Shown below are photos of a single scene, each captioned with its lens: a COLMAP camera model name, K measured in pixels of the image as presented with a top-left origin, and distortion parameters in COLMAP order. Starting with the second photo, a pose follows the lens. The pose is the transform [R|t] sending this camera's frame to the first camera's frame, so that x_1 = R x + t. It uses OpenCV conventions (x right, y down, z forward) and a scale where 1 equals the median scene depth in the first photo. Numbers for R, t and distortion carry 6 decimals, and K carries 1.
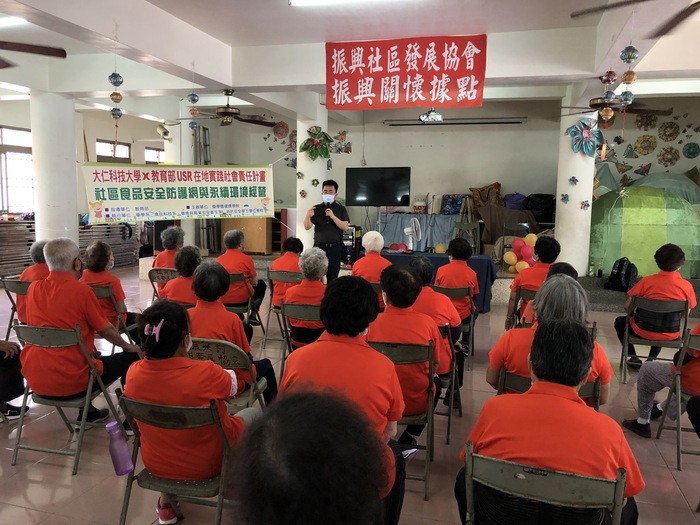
lens RADIAL K [[568.9, 0, 363.6], [0, 568.9, 260.7], [0, 0, 1]] dist [0.011214, -0.006643]
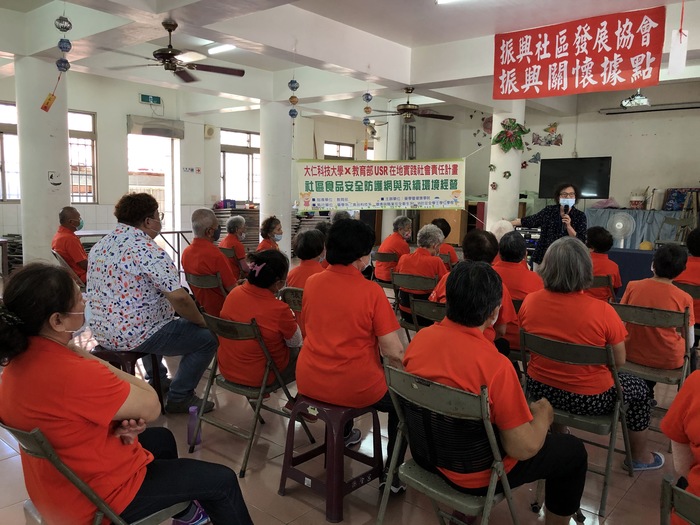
lens RADIAL K [[564.4, 0, 348.9], [0, 564.4, 267.5], [0, 0, 1]] dist [0.020919, -0.011289]
pose [[0.908314, 0.056935, -0.414395, 0.098766], [-0.050946, 0.998376, 0.025502, 0.015497], [0.415174, -0.002052, 0.909740, -0.025218]]
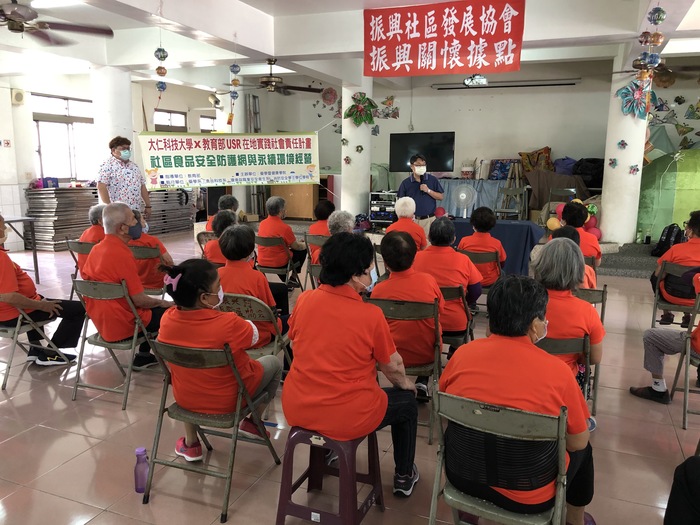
lens RADIAL K [[568.8, 0, 359.5], [0, 568.8, 260.8], [0, 0, 1]] dist [0.013754, 0.000762]
pose [[0.994717, 0.010719, -0.102097, 0.023688], [-0.004616, 0.998198, 0.059829, 0.001091], [0.102554, -0.059041, 0.992974, -0.022525]]
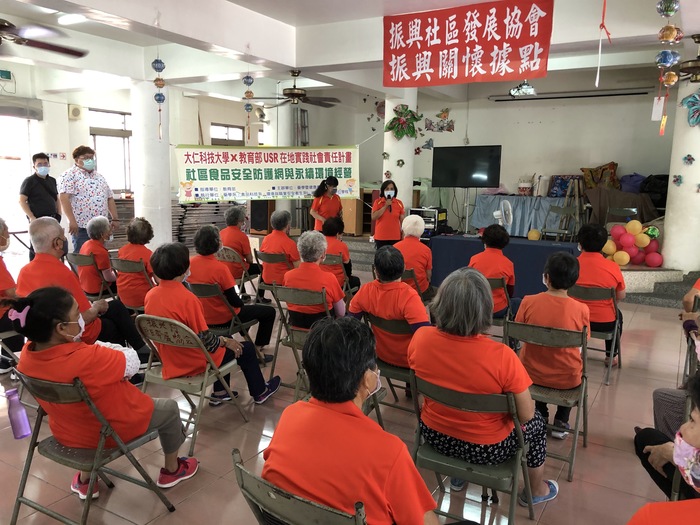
lens RADIAL K [[571.2, 0, 350.0], [0, 571.2, 262.5], [0, 0, 1]] dist [0.028742, -0.017998]
pose [[0.968060, 0.038931, -0.247678, 0.093930], [-0.029905, 0.998748, 0.040104, -0.004412], [0.248929, -0.031416, 0.968012, 0.025855]]
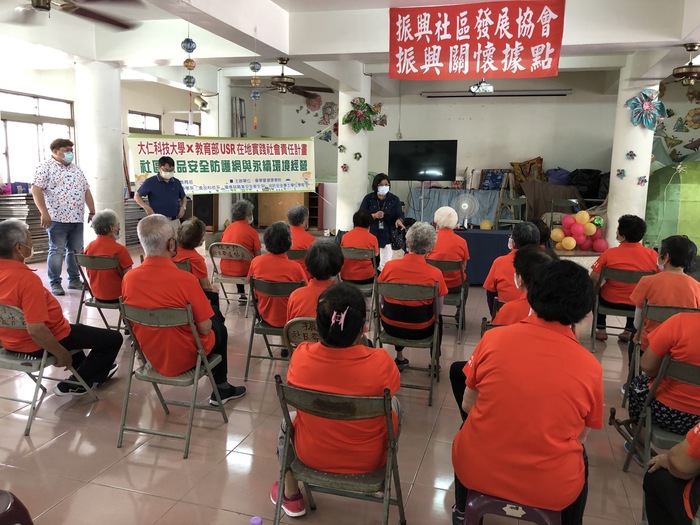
lens RADIAL K [[571.8, 0, 368.9], [0, 571.8, 260.1], [0, 0, 1]] dist [0.015002, 0.000295]
pose [[0.999848, 0.007895, -0.015542, -0.058488], [-0.007233, 0.999081, 0.042240, -0.001194], [0.015861, -0.042121, 0.998987, 0.015862]]
